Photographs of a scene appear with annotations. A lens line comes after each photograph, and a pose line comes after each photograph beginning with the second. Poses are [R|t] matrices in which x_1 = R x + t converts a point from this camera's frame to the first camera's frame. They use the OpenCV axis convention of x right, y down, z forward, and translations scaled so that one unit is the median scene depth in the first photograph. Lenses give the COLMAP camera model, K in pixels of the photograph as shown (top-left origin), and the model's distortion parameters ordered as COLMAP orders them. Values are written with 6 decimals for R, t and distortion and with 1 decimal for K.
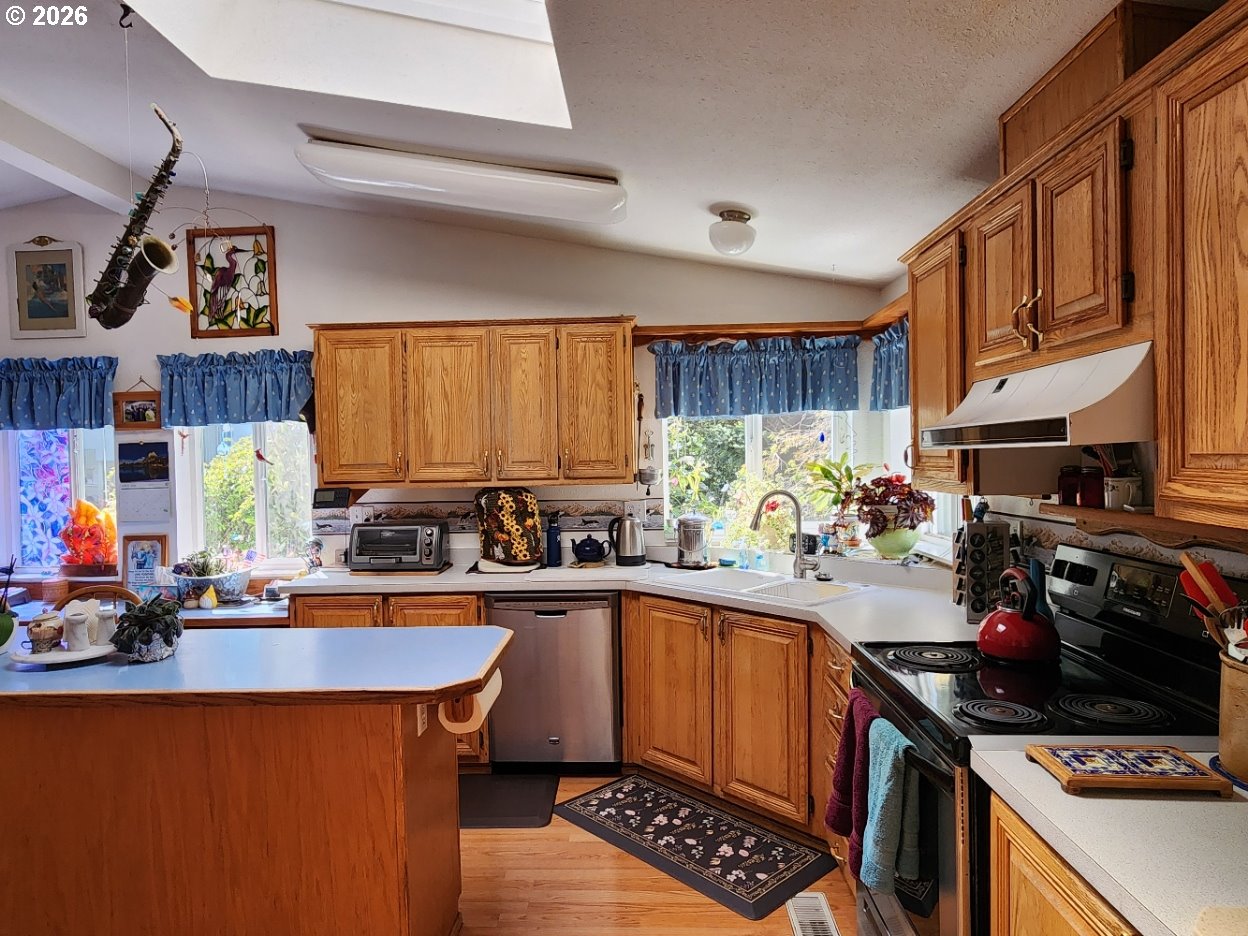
lens RADIAL K [[756.3, 0, 613.4], [0, 756.3, 471.5], [0, 0, 1]] dist [-0.001430, -0.002168]
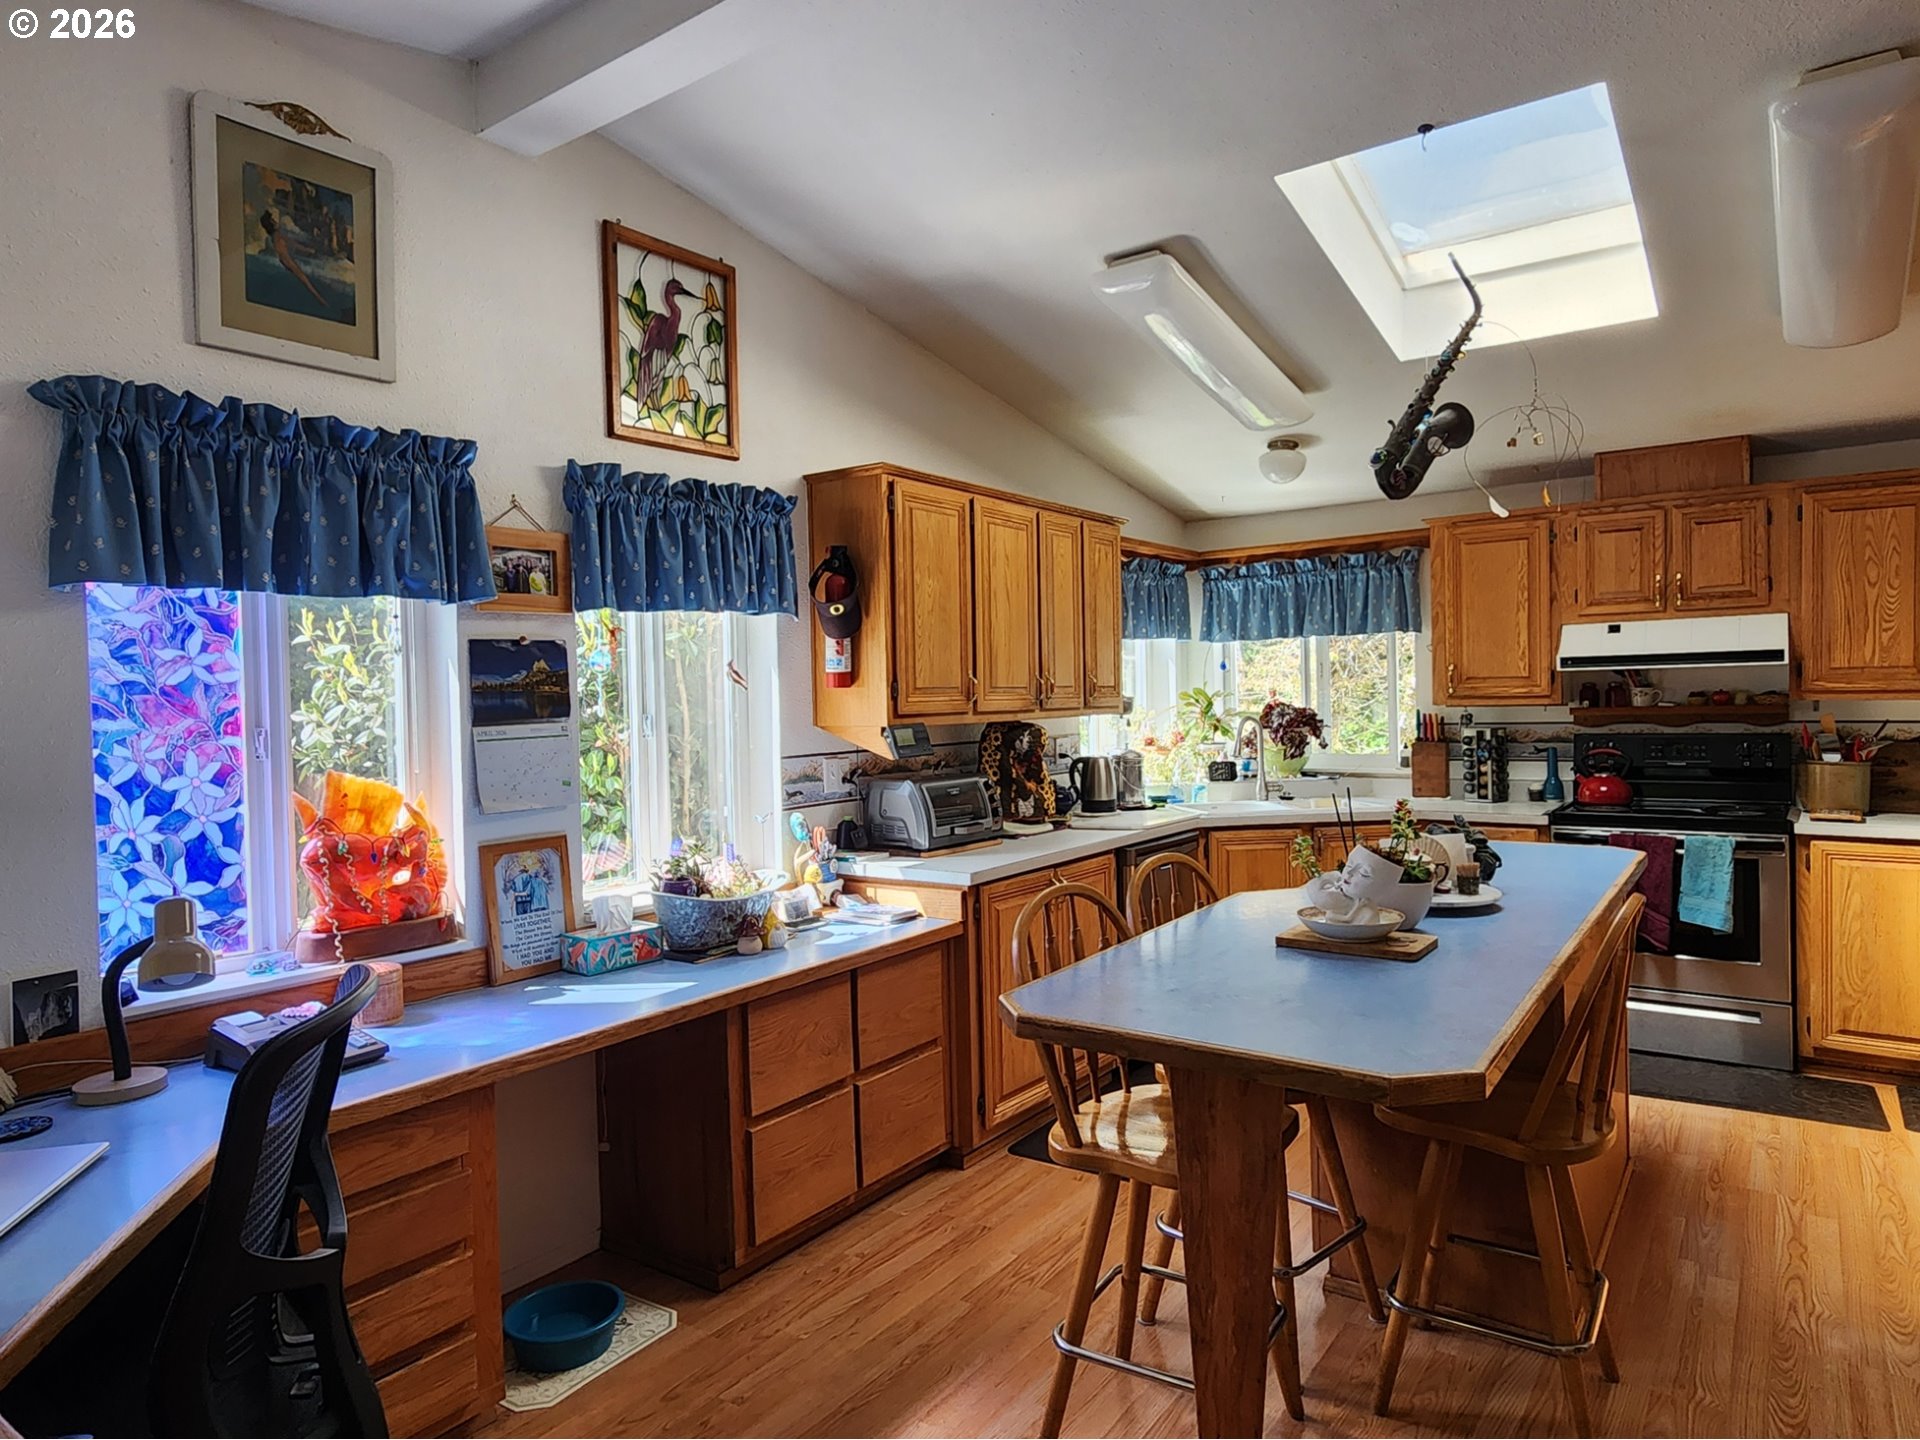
lens RADIAL K [[1175.5, 0, 960.0], [0, 1175.5, 720.0], [0, 0, 1]] dist [-0.001216, 0.000667]
pose [[0.552030, -0.010545, 0.833757, -1.081705], [0.031168, 0.999482, -0.007995, 0.025347], [-0.833241, 0.030400, 0.552073, 0.380700]]
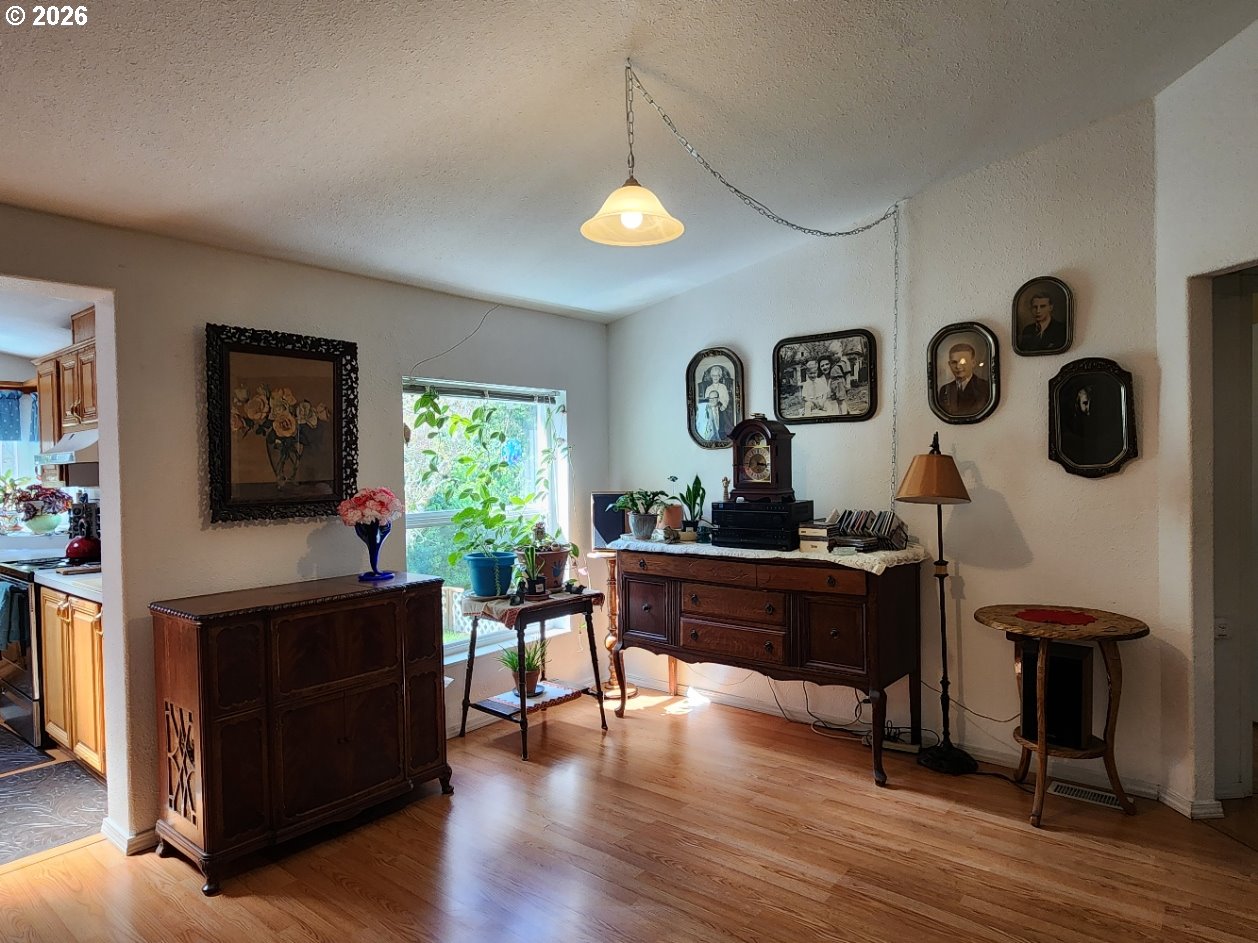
lens RADIAL K [[762.3, 0, 618.3], [0, 762.3, 475.0], [0, 0, 1]] dist [-0.001430, -0.002168]
pose [[0.609316, -0.006980, 0.792897, -0.140483], [0.029521, 0.999468, -0.013887, 0.039279], [-0.792378, 0.031869, 0.609197, -0.800604]]
